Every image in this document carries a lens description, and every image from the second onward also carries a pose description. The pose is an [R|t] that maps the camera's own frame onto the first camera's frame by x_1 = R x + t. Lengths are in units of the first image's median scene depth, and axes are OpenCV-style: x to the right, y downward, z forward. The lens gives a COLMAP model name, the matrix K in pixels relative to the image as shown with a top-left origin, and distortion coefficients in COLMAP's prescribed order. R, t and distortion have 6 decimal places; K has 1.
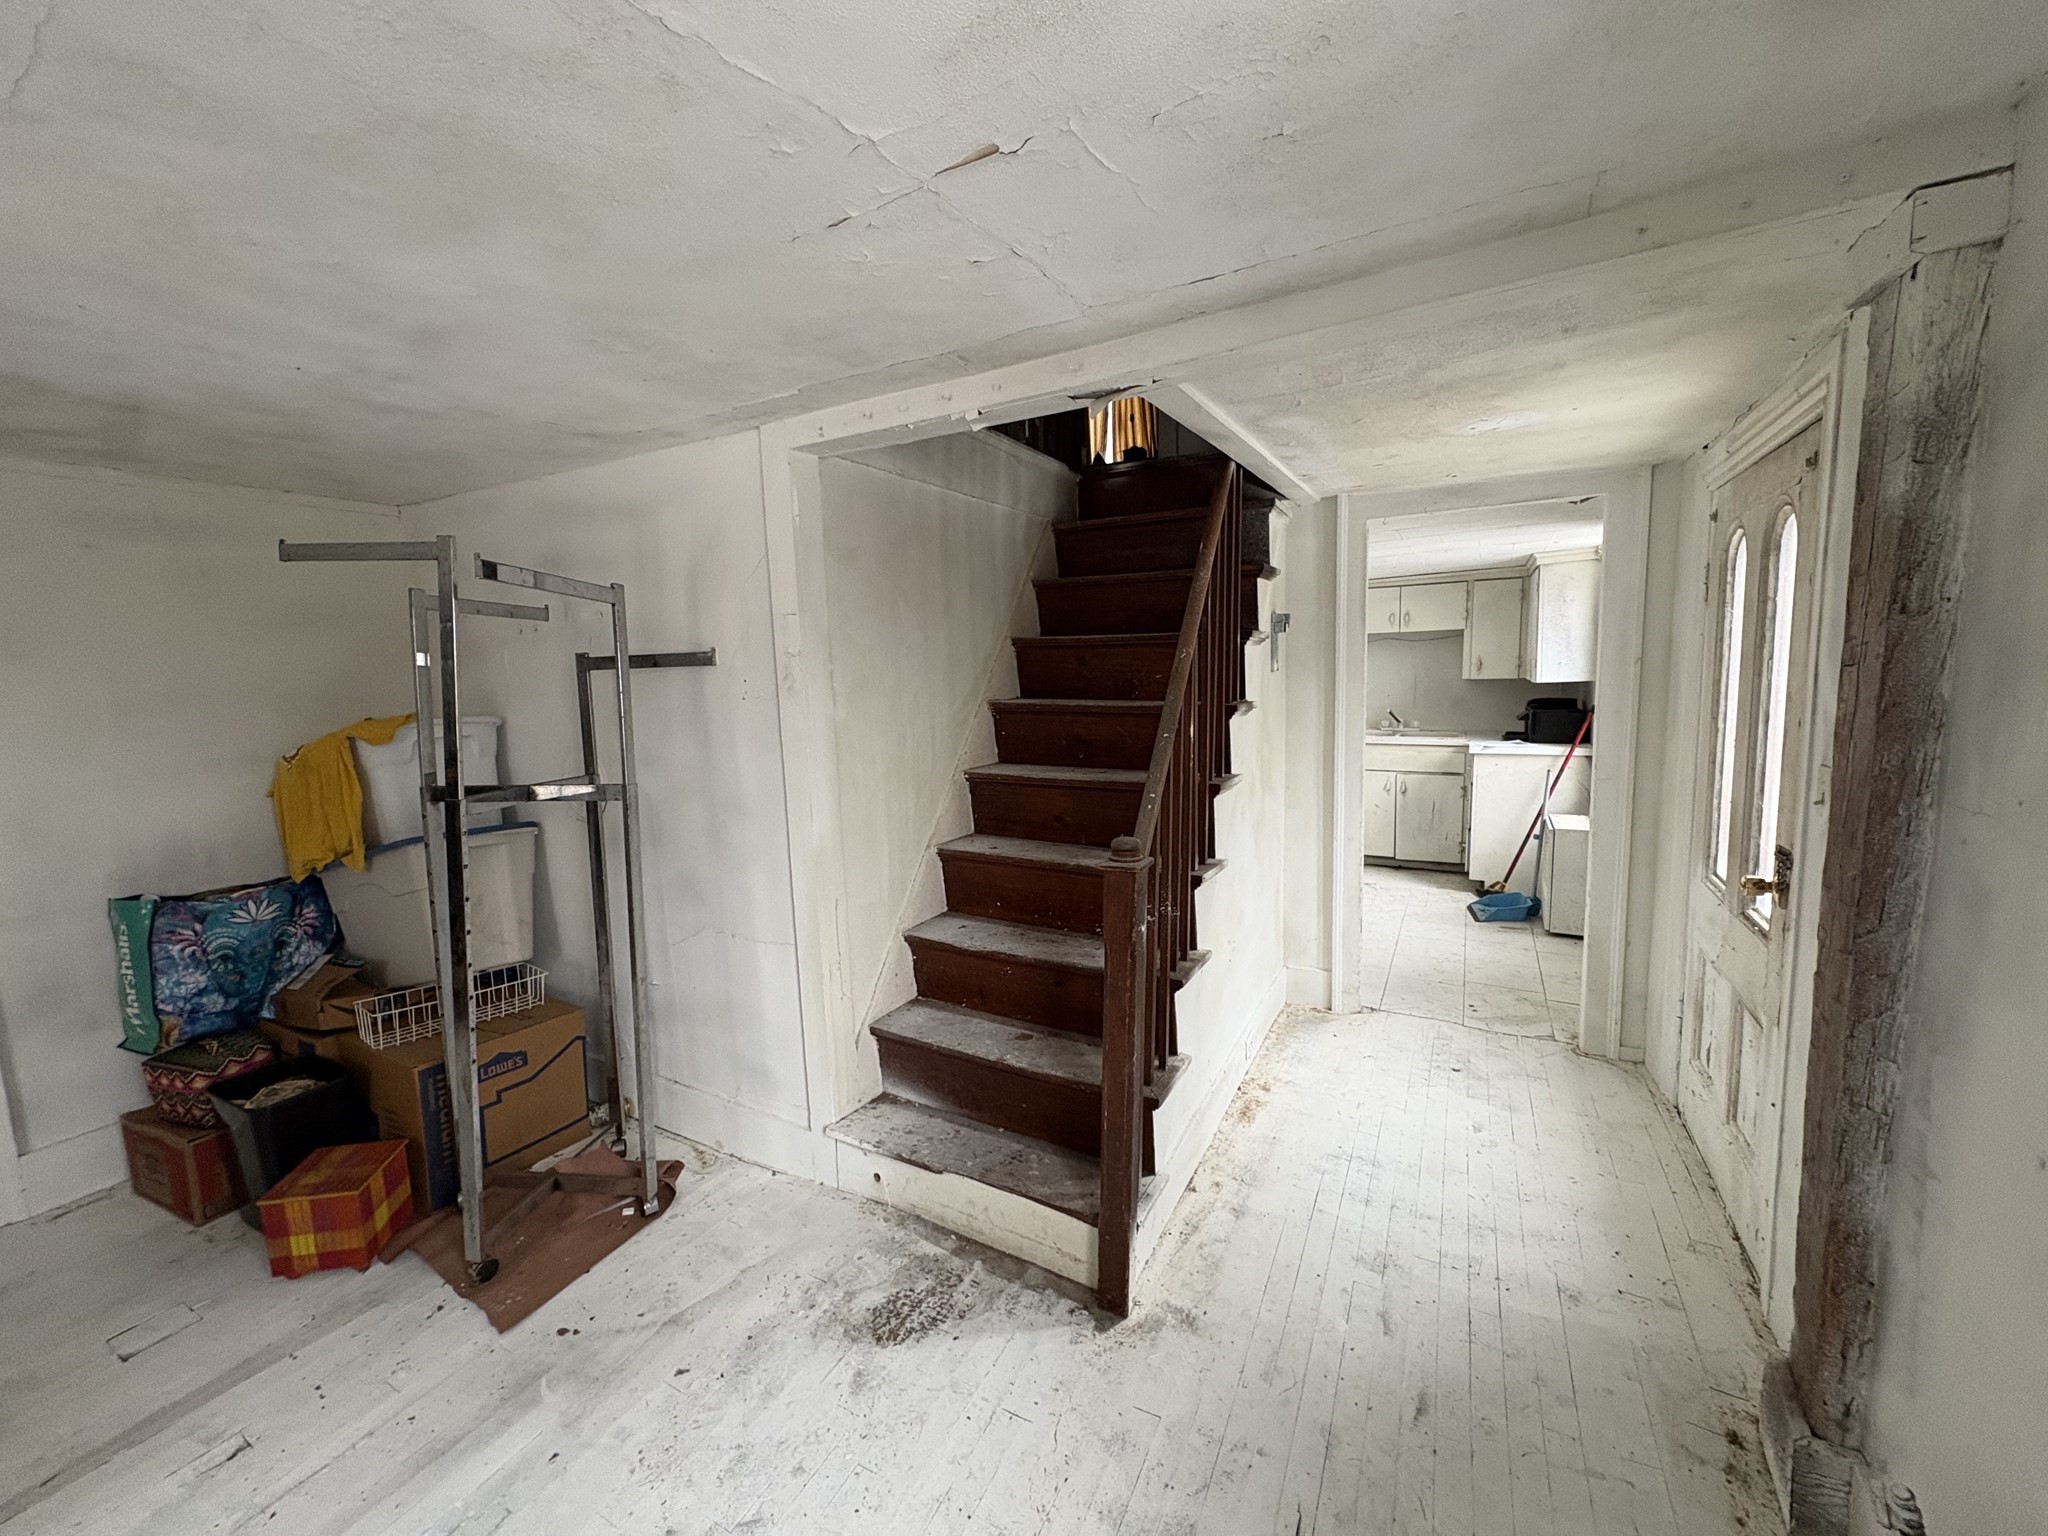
lens RADIAL K [[805.0, 0, 1024.0], [0, 805.0, 768.0], [0, 0, 1]] dist [-0.002145, 0.000123]
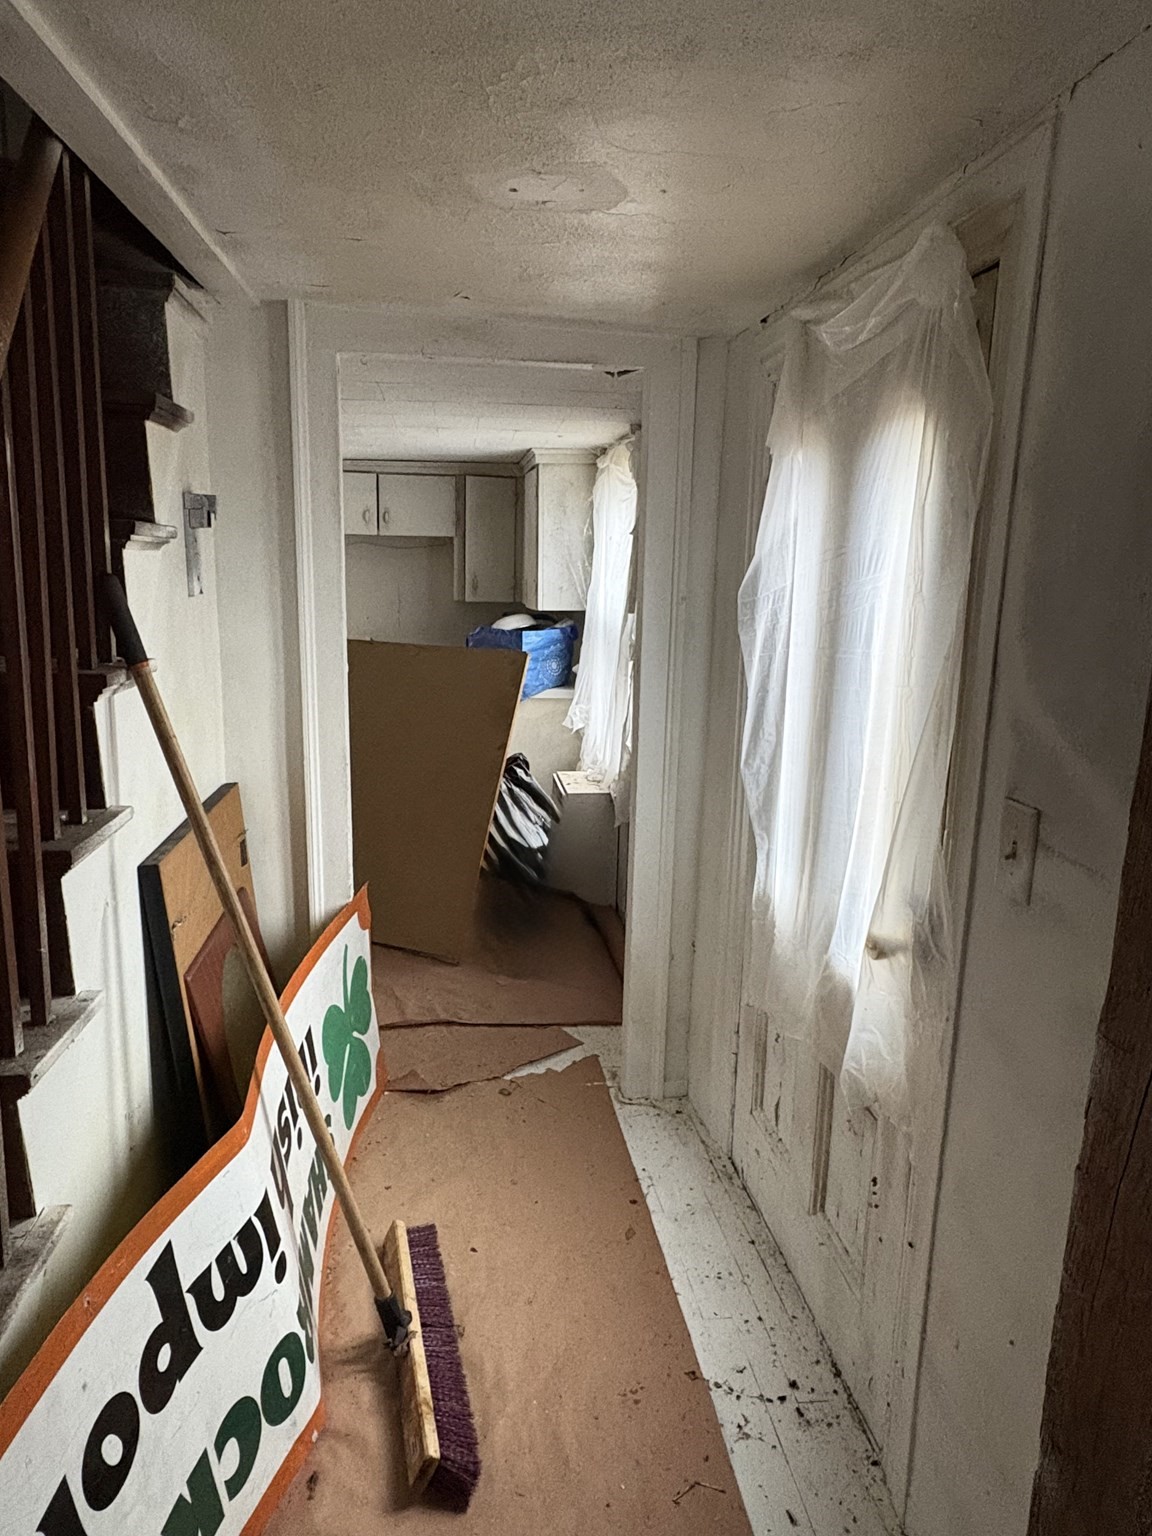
lens RADIAL K [[964.9, 0, 576.0], [0, 964.9, 768.0], [0, 0, 1]] dist [-0.000462, -0.000465]
pose [[0.801090, -0.072260, 0.594165, 0.140731], [0.022613, 0.995631, 0.090596, -0.068185], [-0.598116, -0.059140, 0.799224, 0.354363]]
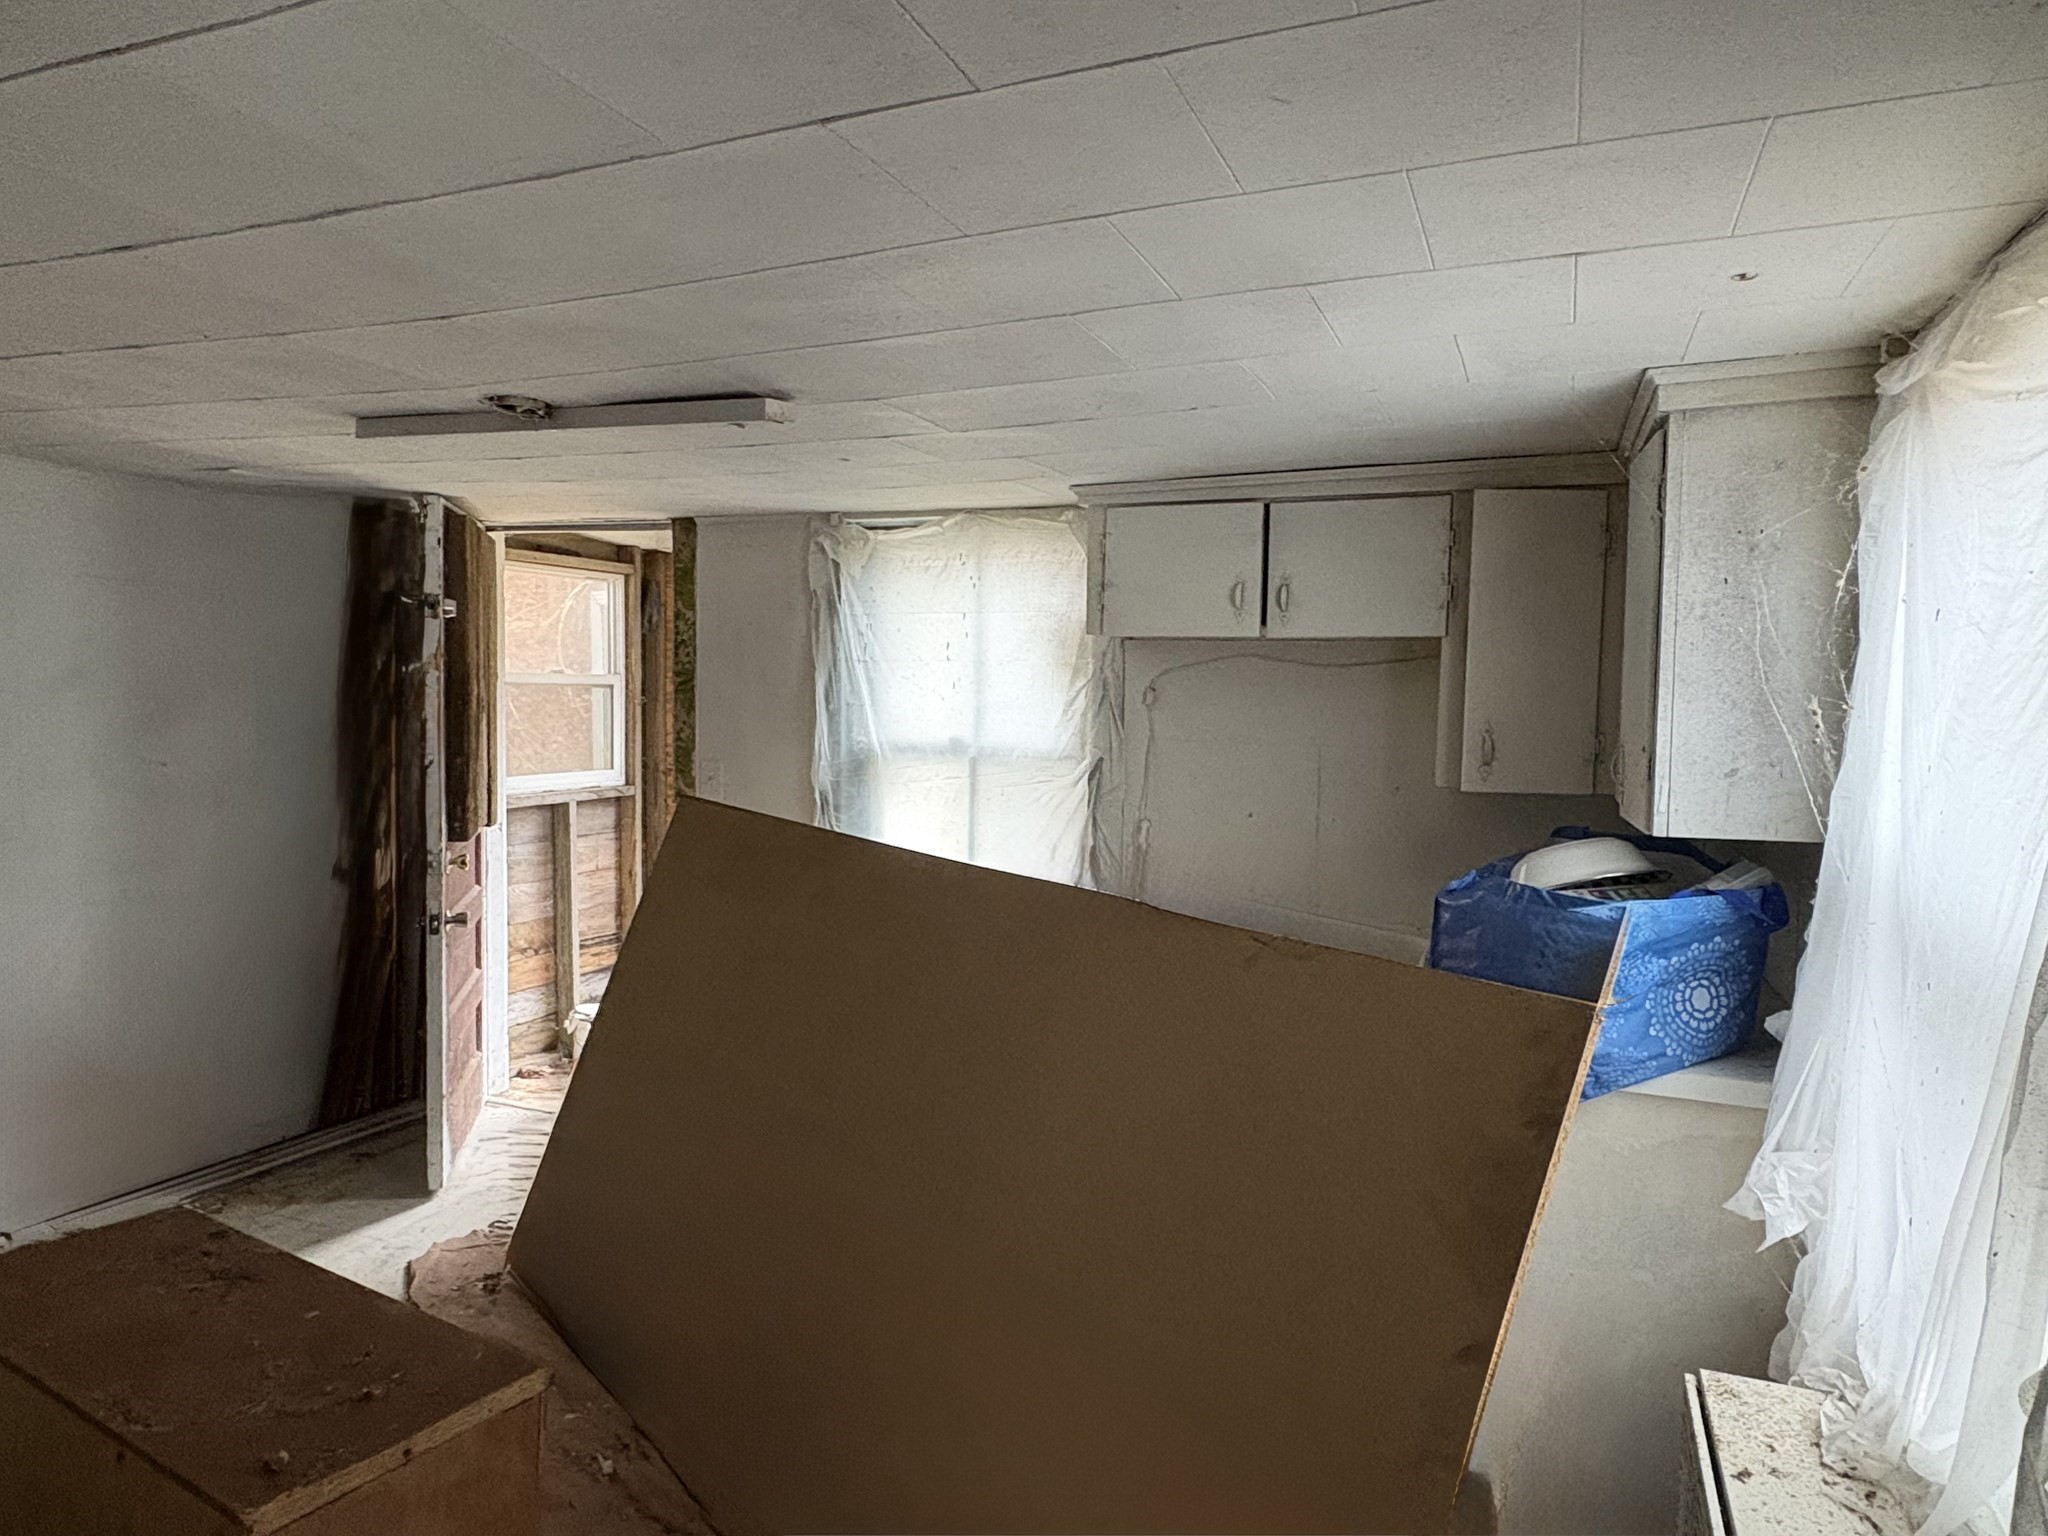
lens RADIAL K [[1280.7, 0, 1024.0], [0, 1280.7, 768.0], [0, 0, 1]] dist [0.024012, 0.000158]
pose [[0.992260, 0.039053, 0.117880, 0.710259], [-0.032598, 0.997887, -0.056198, -0.189899], [-0.119826, 0.051920, 0.991436, 1.126629]]
